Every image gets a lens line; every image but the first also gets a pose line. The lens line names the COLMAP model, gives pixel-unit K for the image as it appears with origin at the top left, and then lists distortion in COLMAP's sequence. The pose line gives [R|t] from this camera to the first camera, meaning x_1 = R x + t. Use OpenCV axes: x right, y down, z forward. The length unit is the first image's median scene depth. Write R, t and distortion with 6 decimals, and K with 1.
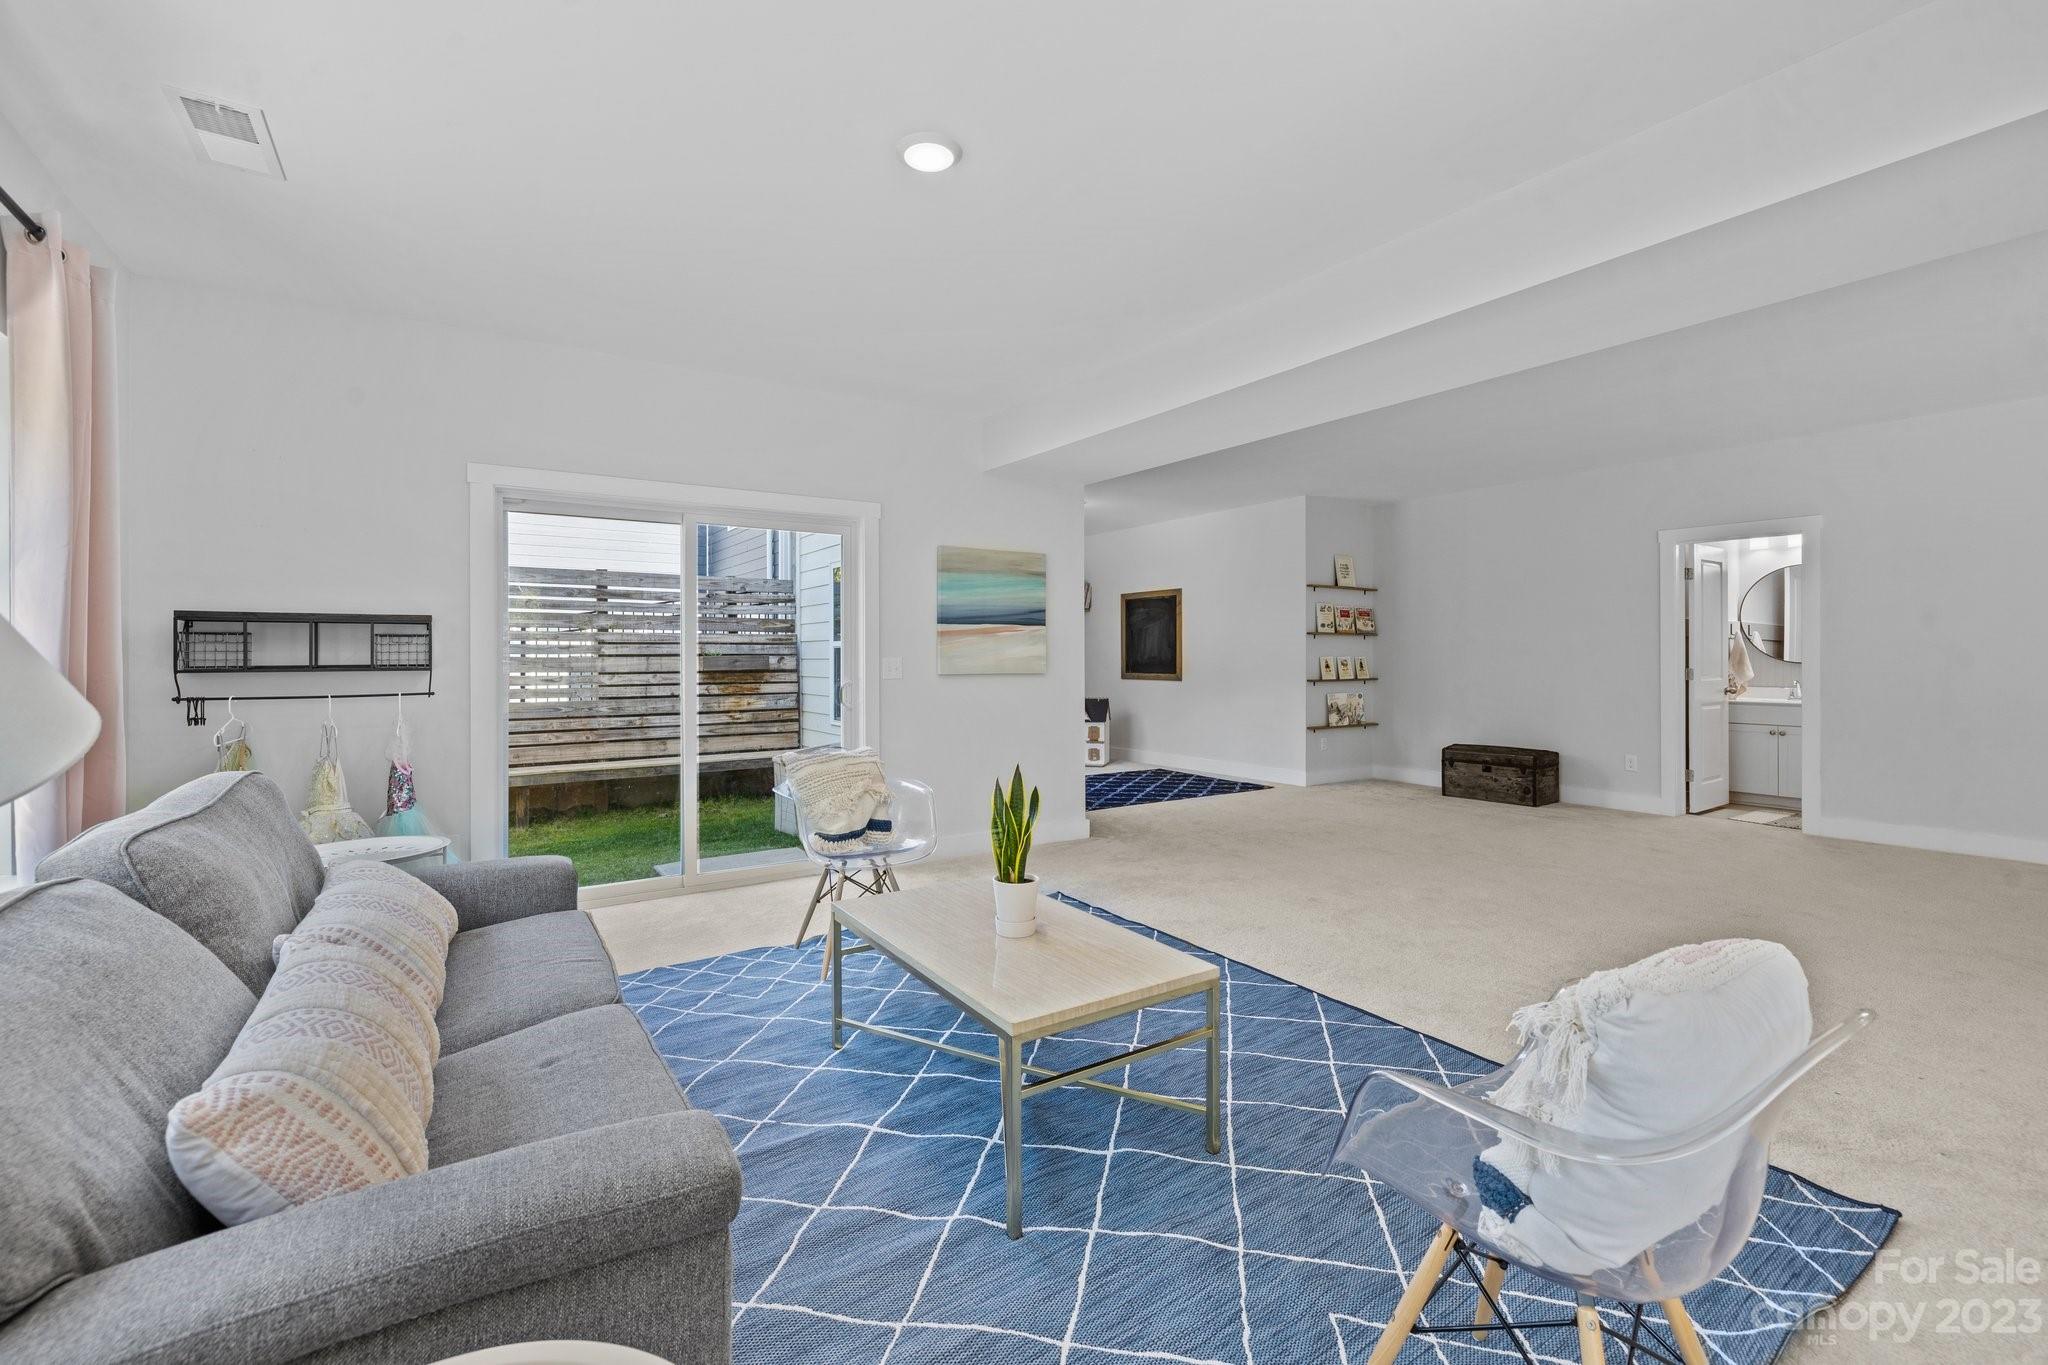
lens RADIAL K [[870.8, 0, 1028.0], [0, 870.8, 668.1], [0, 0, 1]] dist [-0.001896, 0.000626]
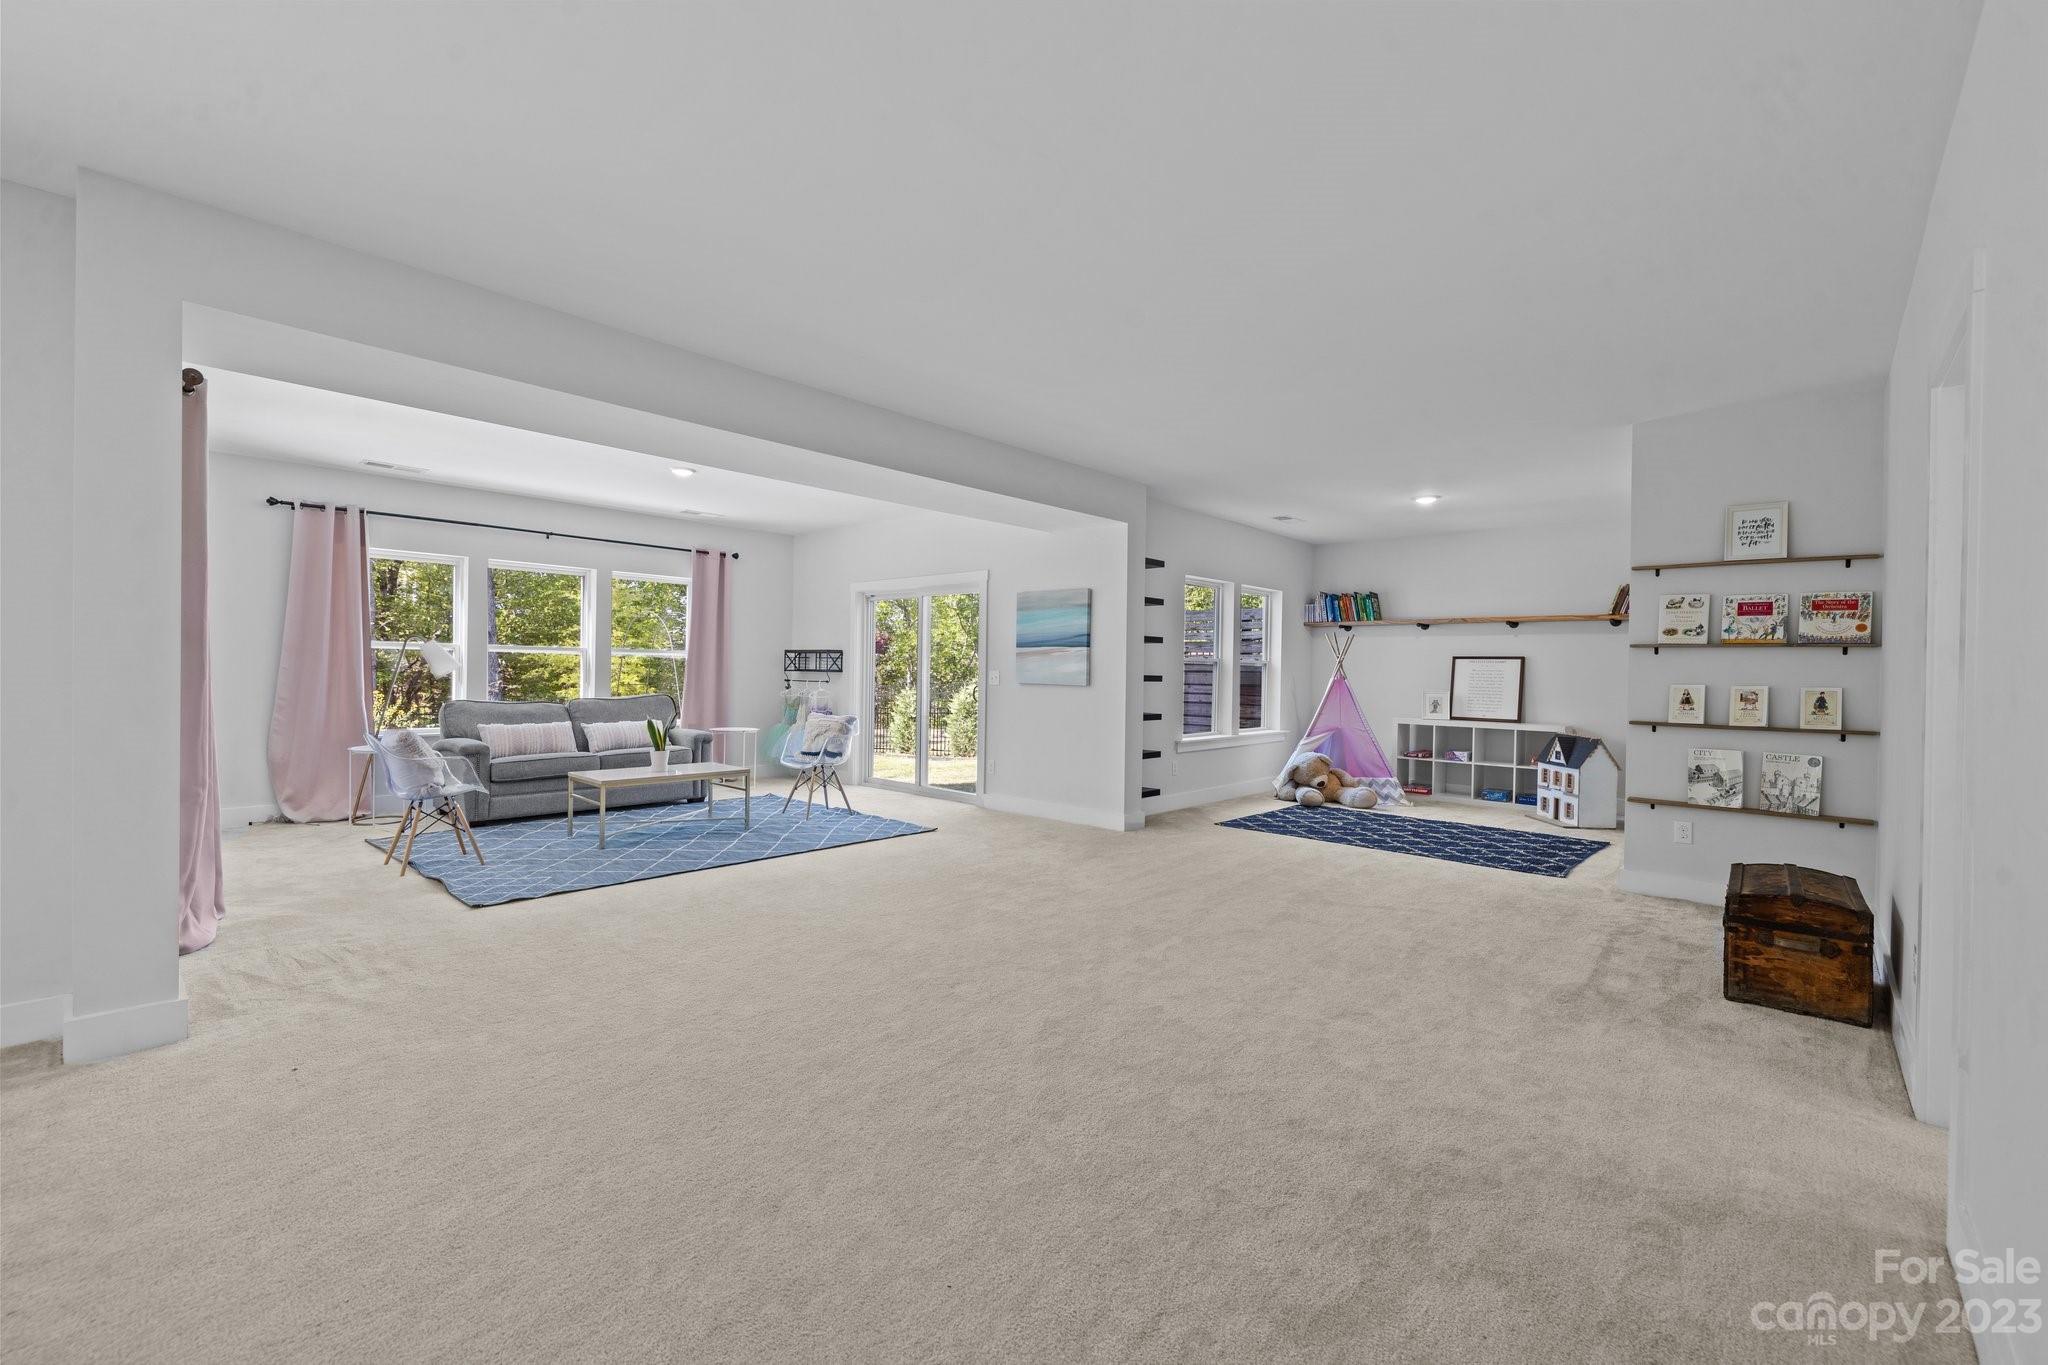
lens RADIAL K [[870.8, 0, 1031.5], [0, 870.8, 675.8], [0, 0, 1]] dist [-0.001896, 0.000626]
pose [[0.239997, 0.017215, -0.970621, 0.820475], [-0.028619, 0.999534, 0.010651, -0.012834], [0.970352, 0.025222, 0.240377, 0.432653]]
